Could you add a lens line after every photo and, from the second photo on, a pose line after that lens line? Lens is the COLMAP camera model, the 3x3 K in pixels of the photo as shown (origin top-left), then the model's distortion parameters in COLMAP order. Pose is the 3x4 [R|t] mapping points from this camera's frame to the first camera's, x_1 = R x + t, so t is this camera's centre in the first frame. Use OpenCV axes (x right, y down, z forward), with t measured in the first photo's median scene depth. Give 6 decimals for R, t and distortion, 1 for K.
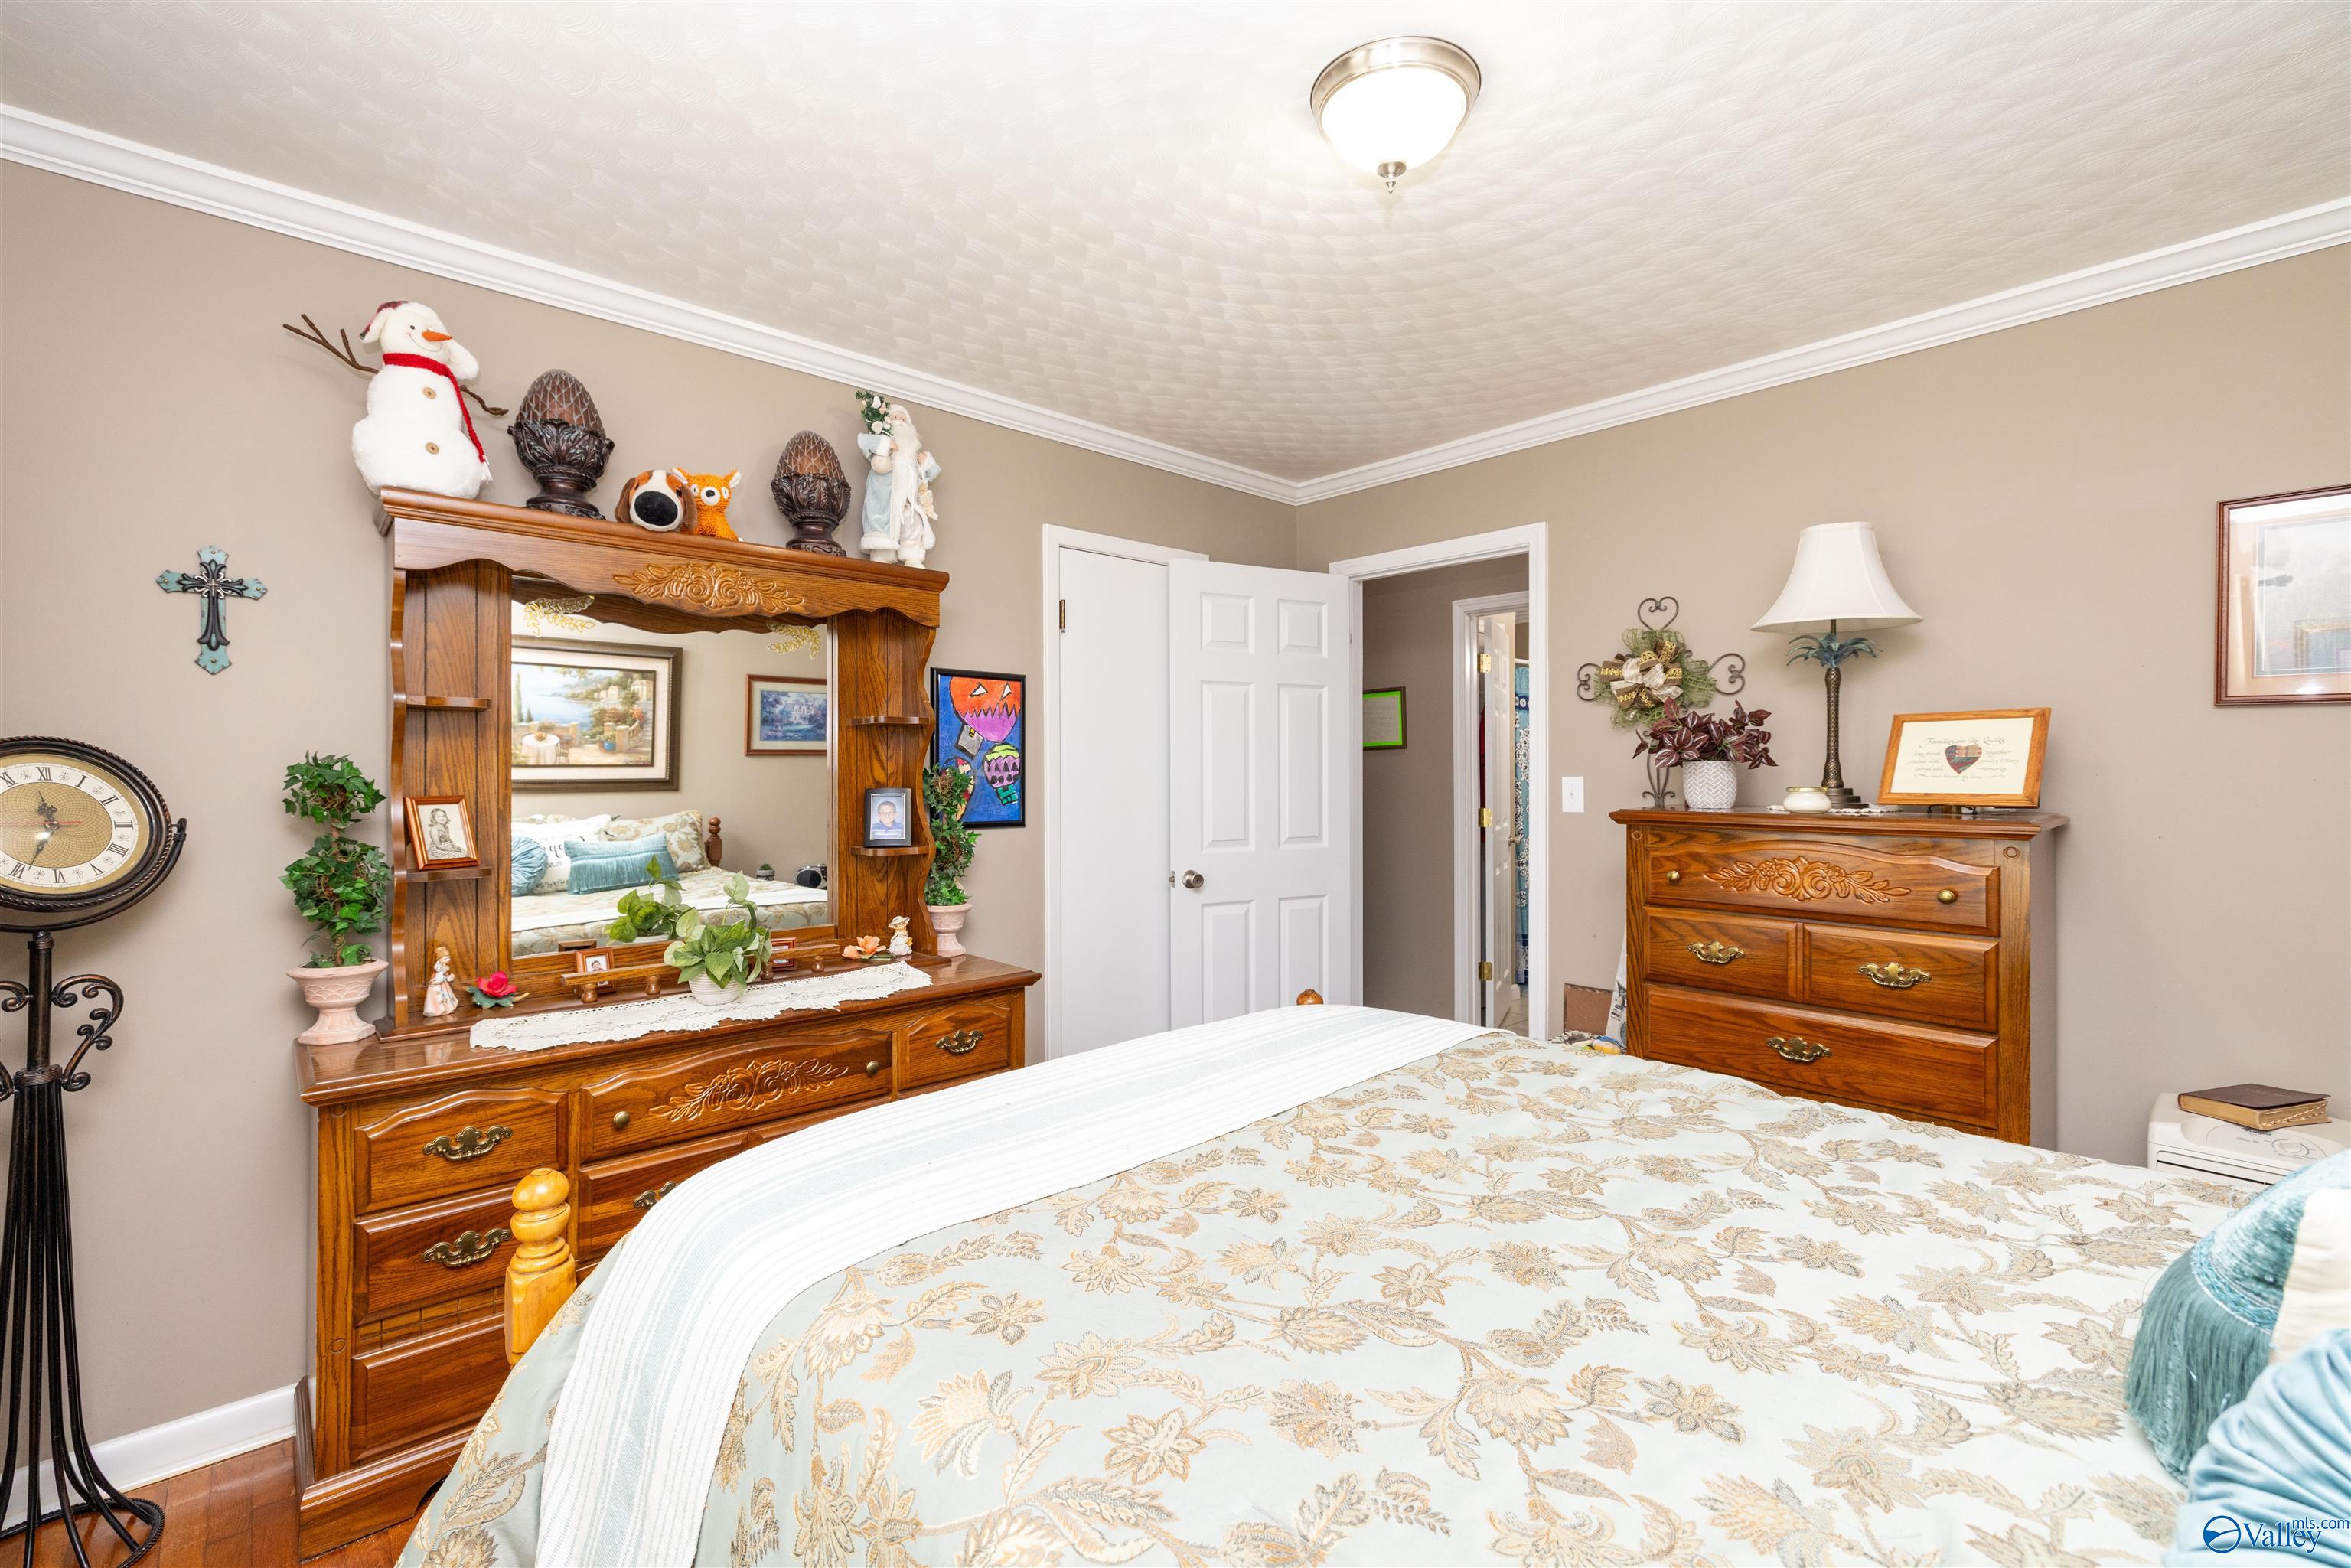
lens RADIAL K [[984.8, 0, 1163.0], [0, 984.8, 774.0], [0, 0, 1]] dist [0.000498, 0.000147]
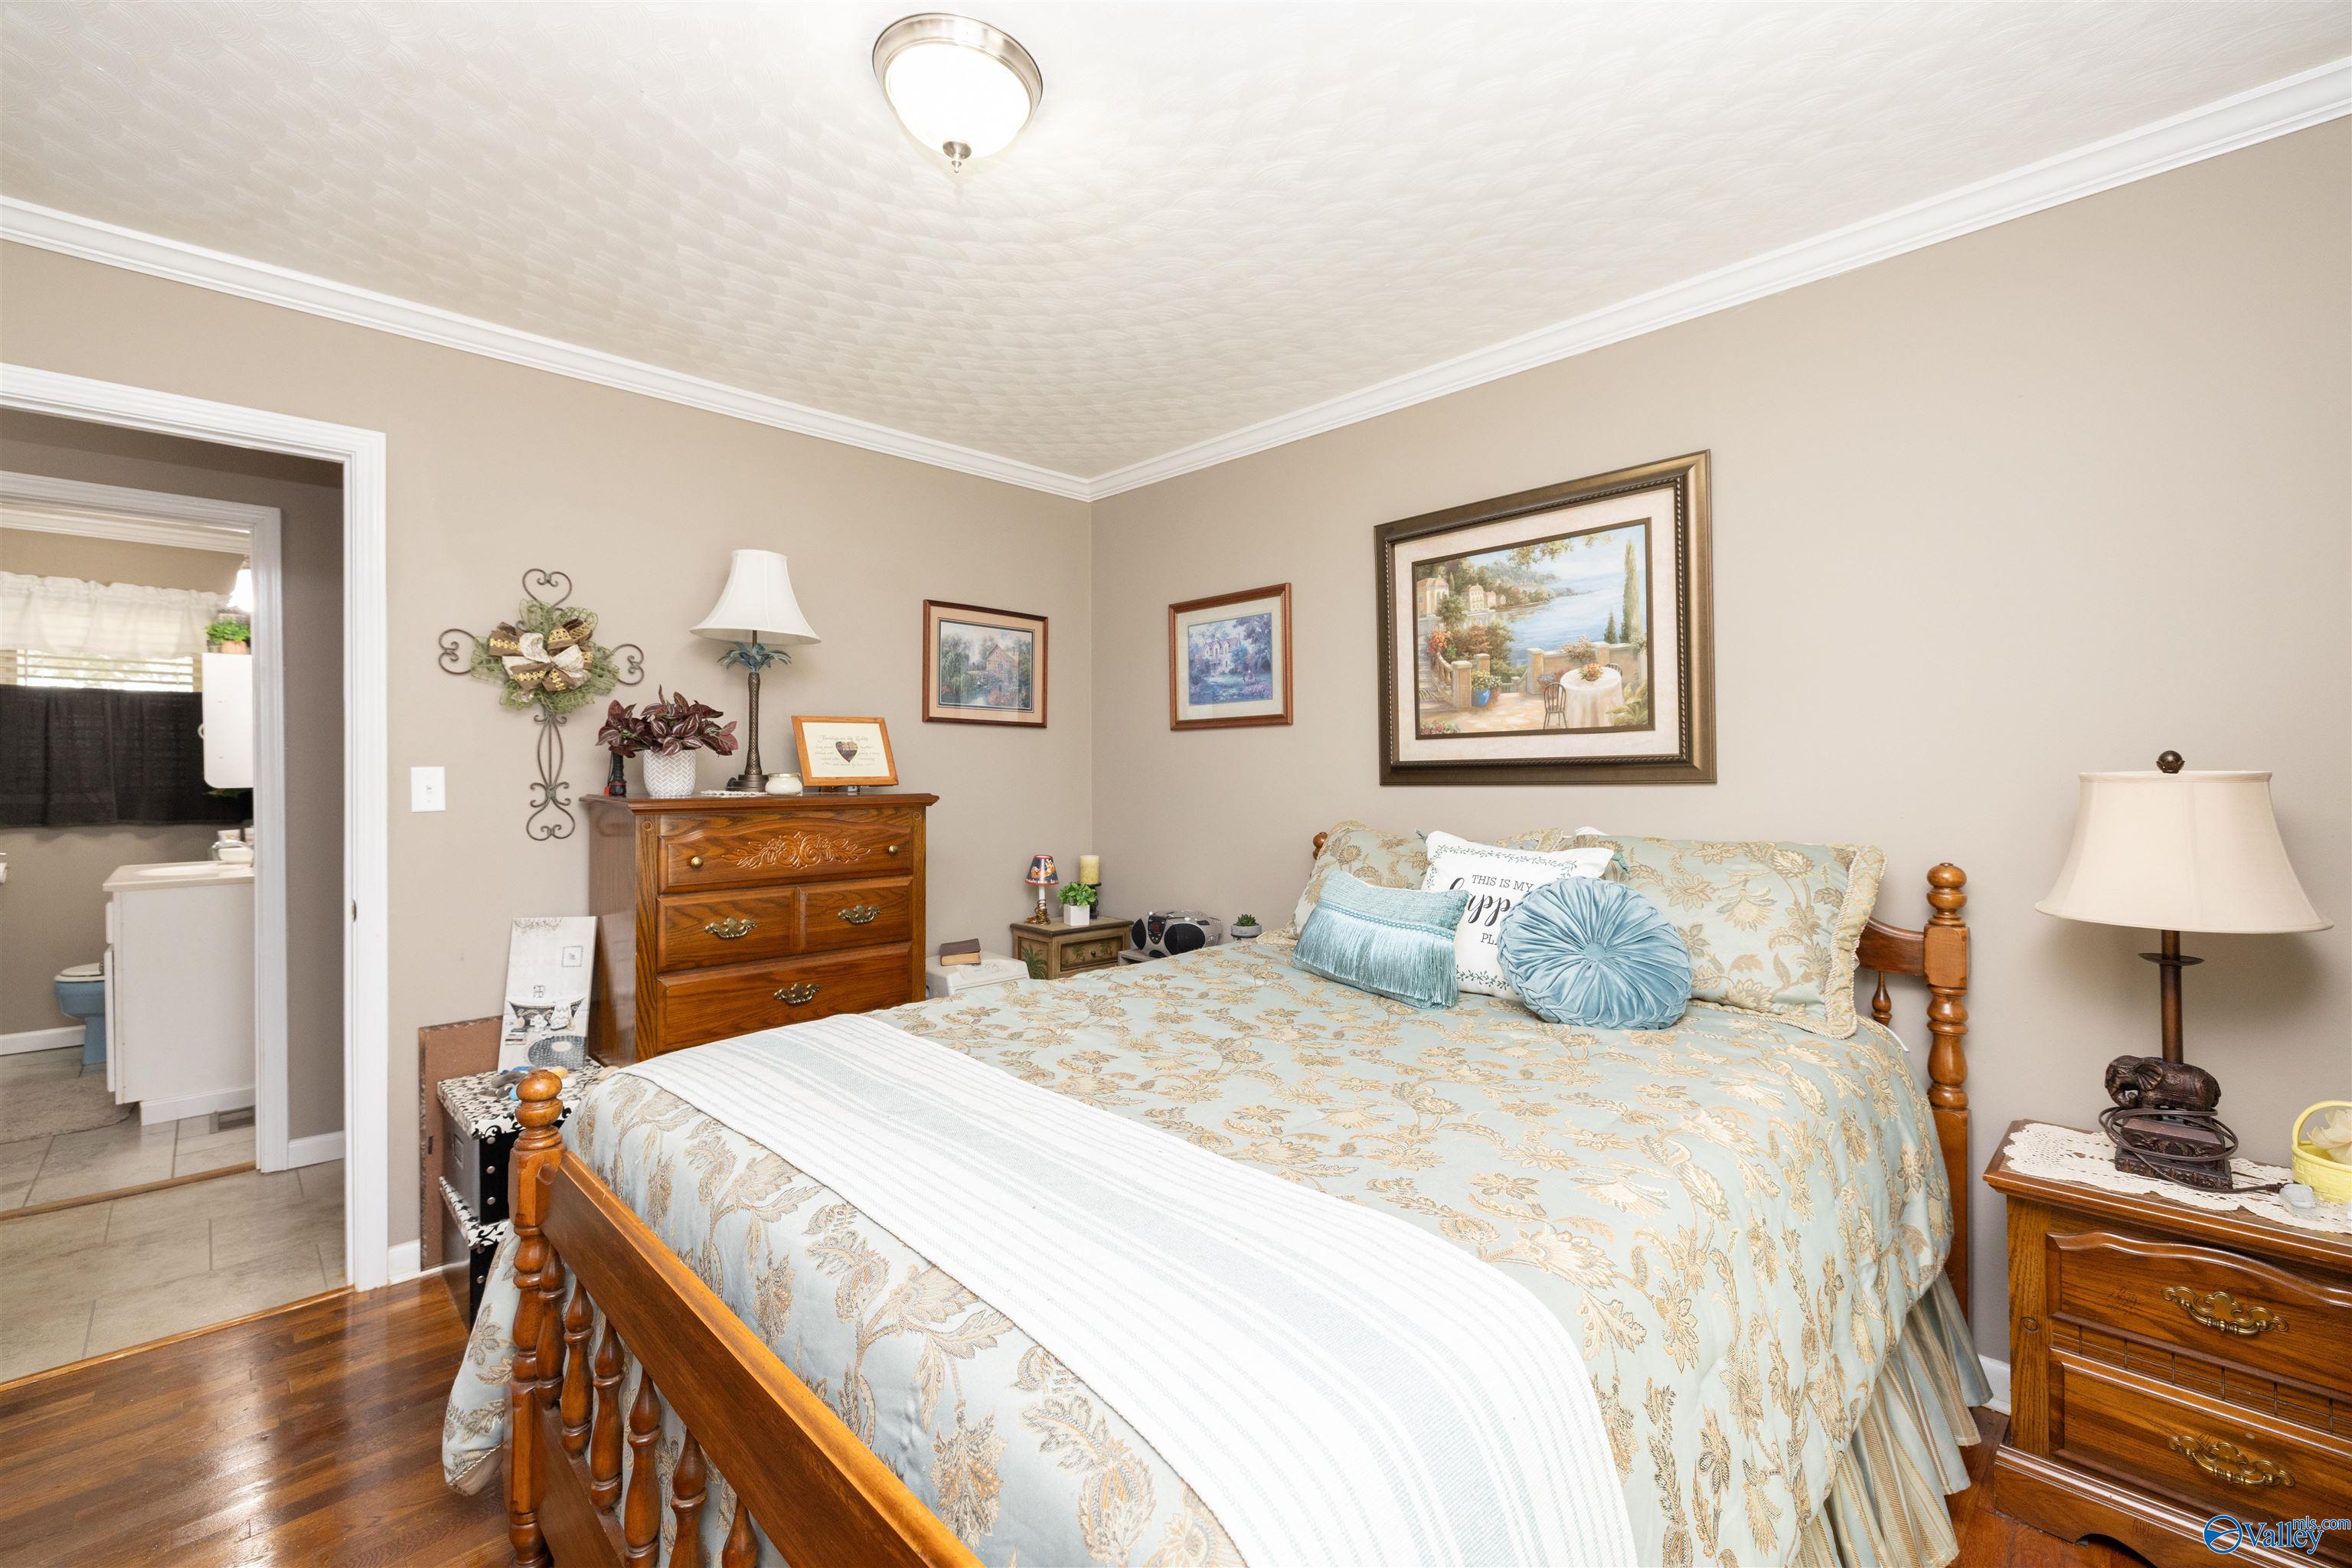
lens RADIAL K [[985.3, 0, 1164.0], [0, 985.3, 778.5], [0, 0, 1]] dist [0.000498, 0.000147]
pose [[-0.027299, -0.008254, 0.999593, -0.516176], [0.005834, 0.999948, 0.008417, 0.011757], [-0.999610, 0.006061, -0.027249, 0.548317]]
